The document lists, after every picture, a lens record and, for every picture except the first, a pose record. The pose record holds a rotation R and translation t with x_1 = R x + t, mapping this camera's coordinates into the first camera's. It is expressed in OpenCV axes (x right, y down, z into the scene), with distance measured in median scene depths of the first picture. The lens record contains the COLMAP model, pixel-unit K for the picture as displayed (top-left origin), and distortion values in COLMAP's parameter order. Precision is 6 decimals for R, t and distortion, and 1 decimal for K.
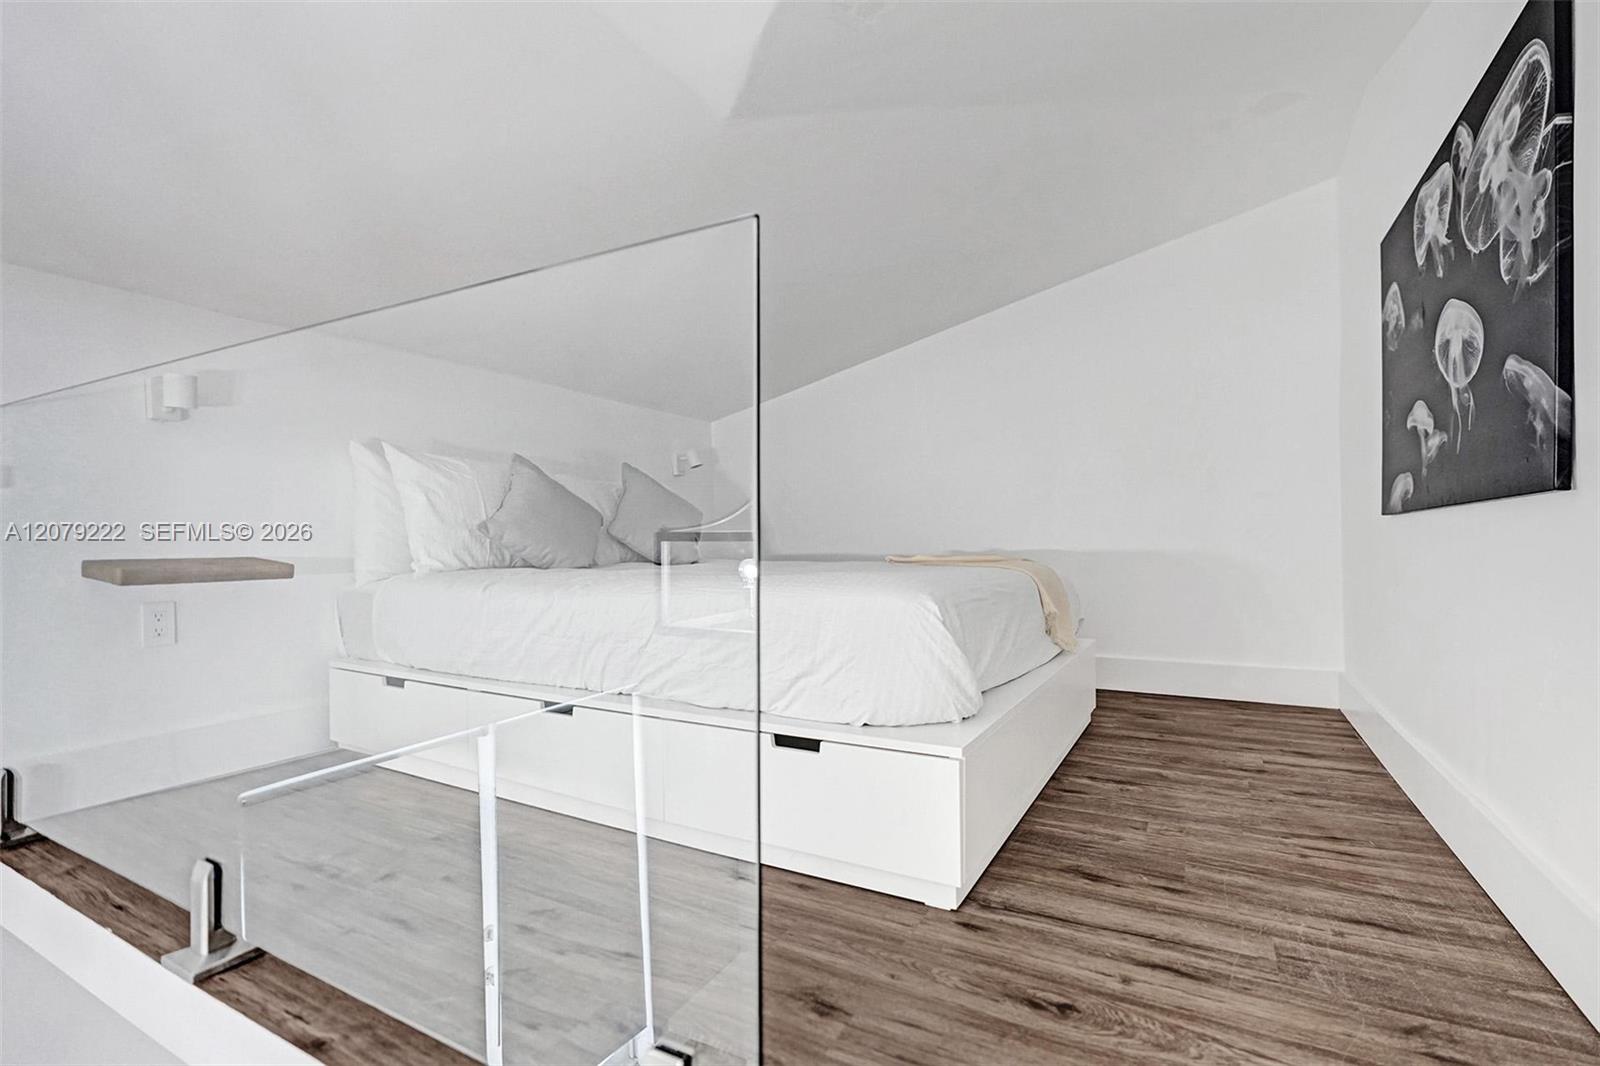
lens RADIAL K [[746.4, 0, 801.8], [0, 746.4, 526.8], [0, 0, 1]] dist [-0.000683, 0.000718]
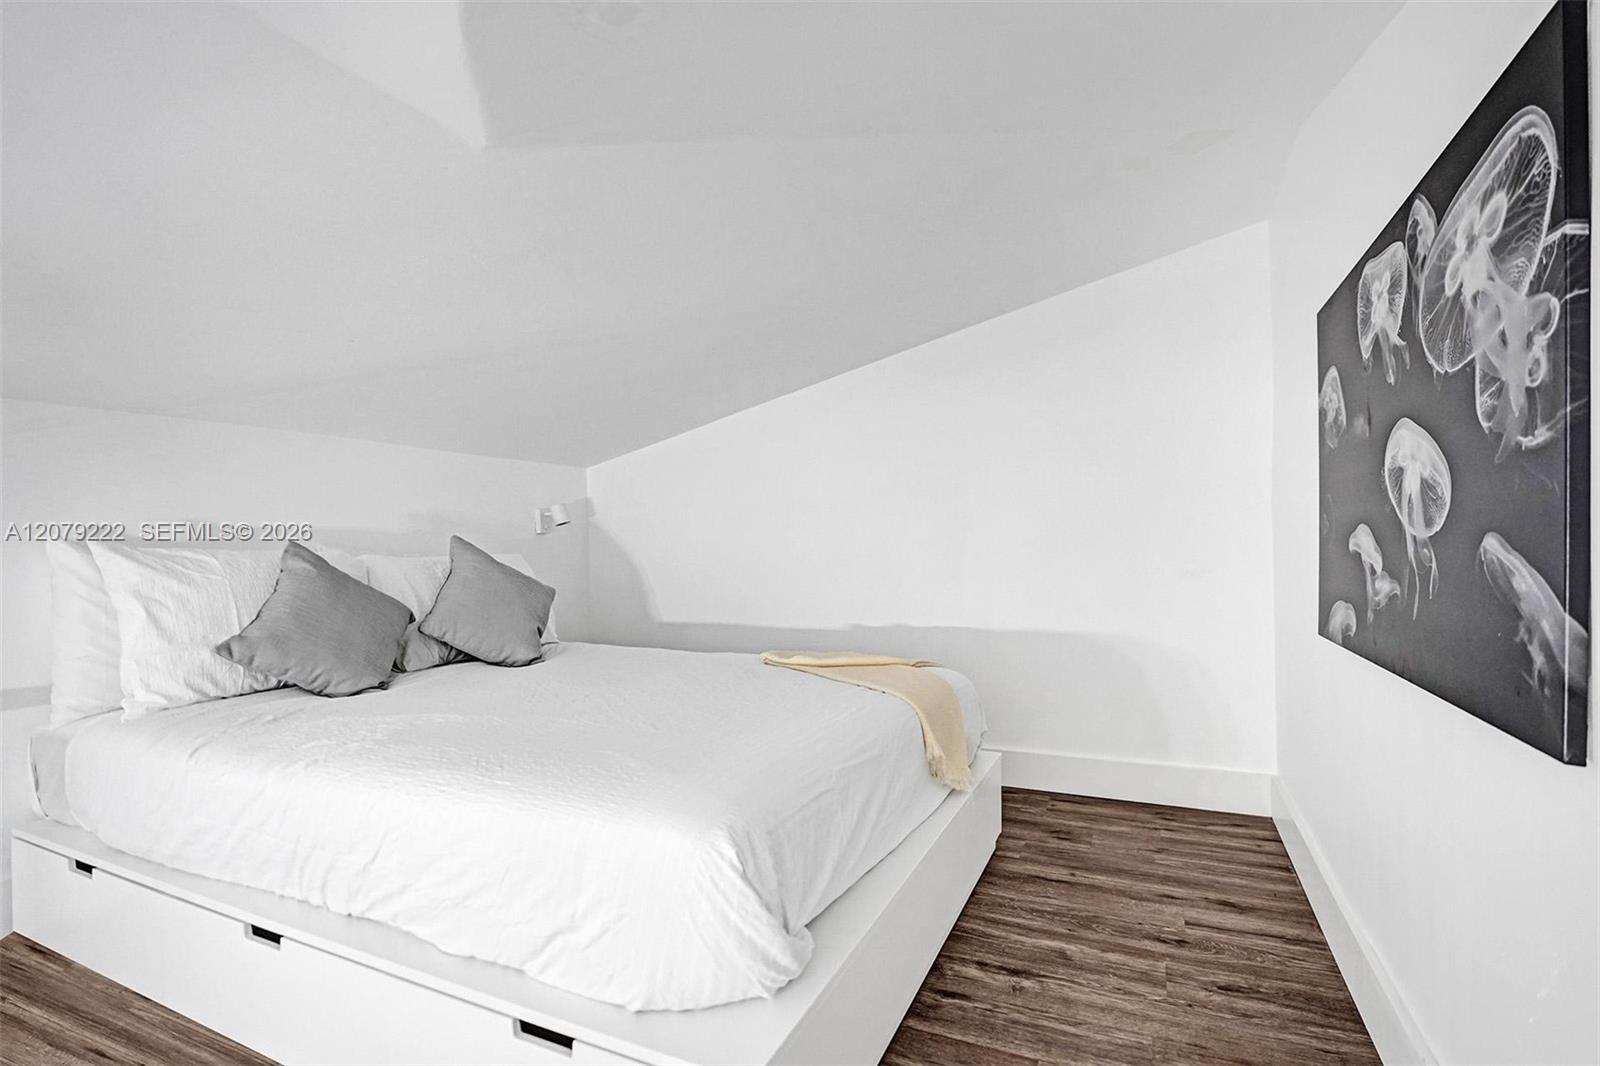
lens RADIAL K [[767.0, 0, 800.0], [0, 767.0, 533.0], [0, 0, 1]] dist [-0.001131, -0.001349]
pose [[0.997493, -0.001982, 0.070738, 0.179196], [0.001778, 0.999994, 0.002952, -0.187018], [-0.070743, -0.002819, 0.997491, 0.242864]]
